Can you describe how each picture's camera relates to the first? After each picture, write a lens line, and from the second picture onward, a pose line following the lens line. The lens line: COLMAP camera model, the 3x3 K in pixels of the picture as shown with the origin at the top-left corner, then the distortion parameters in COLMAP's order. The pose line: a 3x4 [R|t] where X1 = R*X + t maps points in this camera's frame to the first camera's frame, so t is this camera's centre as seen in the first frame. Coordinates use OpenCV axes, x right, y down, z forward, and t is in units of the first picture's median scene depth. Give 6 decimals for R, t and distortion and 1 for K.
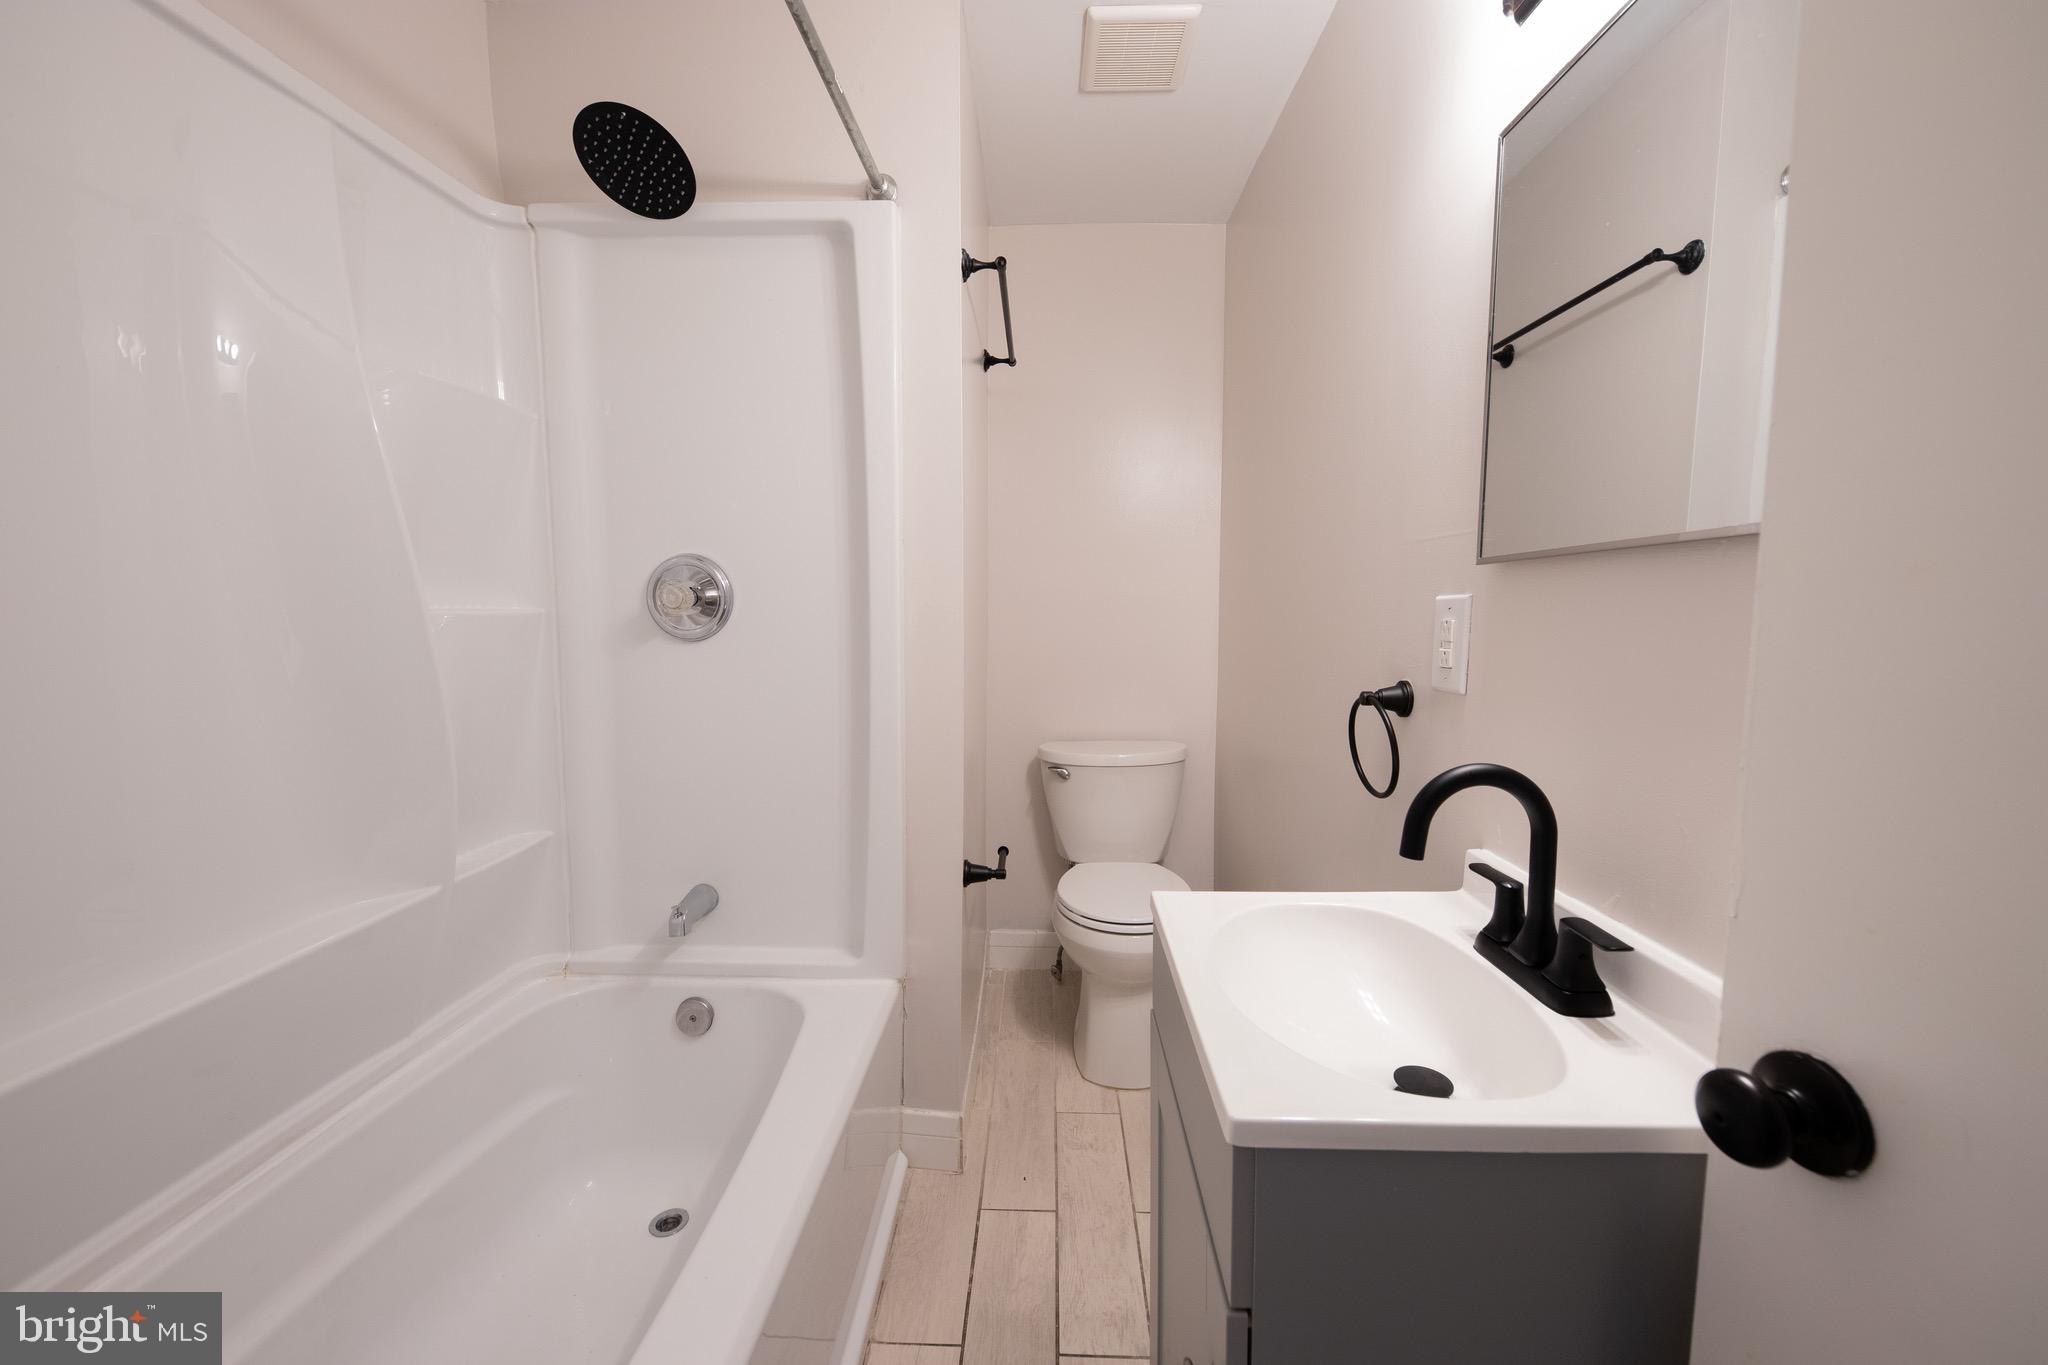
lens RADIAL K [[723.8, 0, 1030.8], [0, 723.8, 680.0], [0, 0, 1]] dist [0.000463, -0.000154]
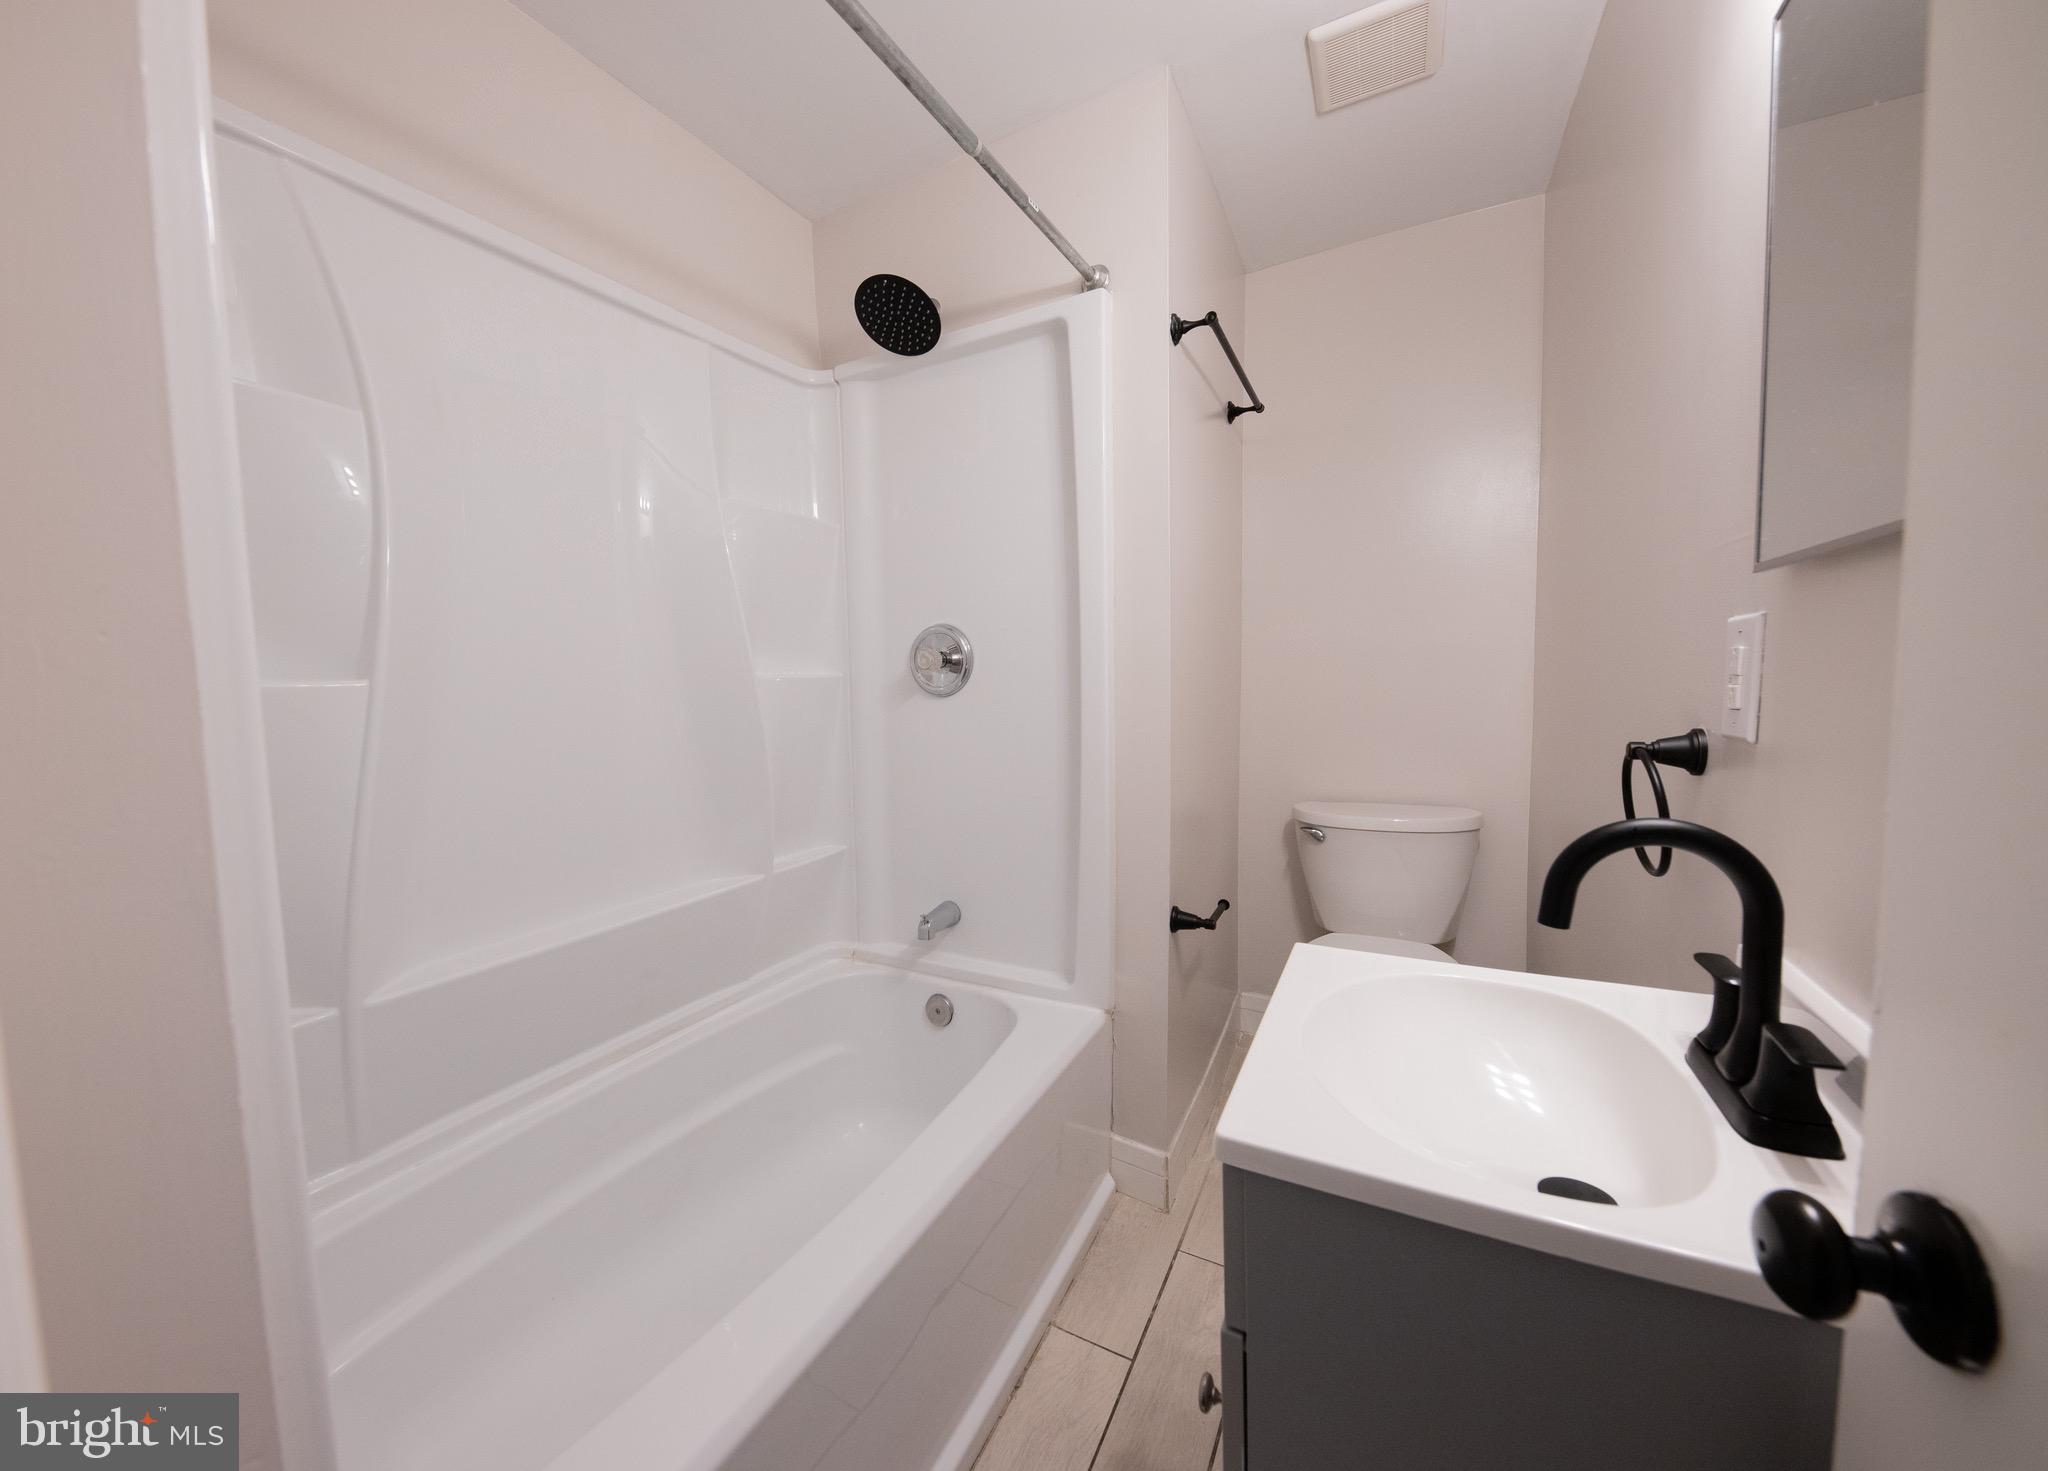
lens RADIAL K [[728.7, 0, 1024.0], [0, 728.7, 735.5], [0, 0, 1]] dist [0.000466, -0.004817]
pose [[0.895040, 0.004472, -0.445963, 0.197390], [-0.009627, 0.999910, -0.009295, 0.020913], [0.445881, 0.012613, 0.895003, -0.021774]]
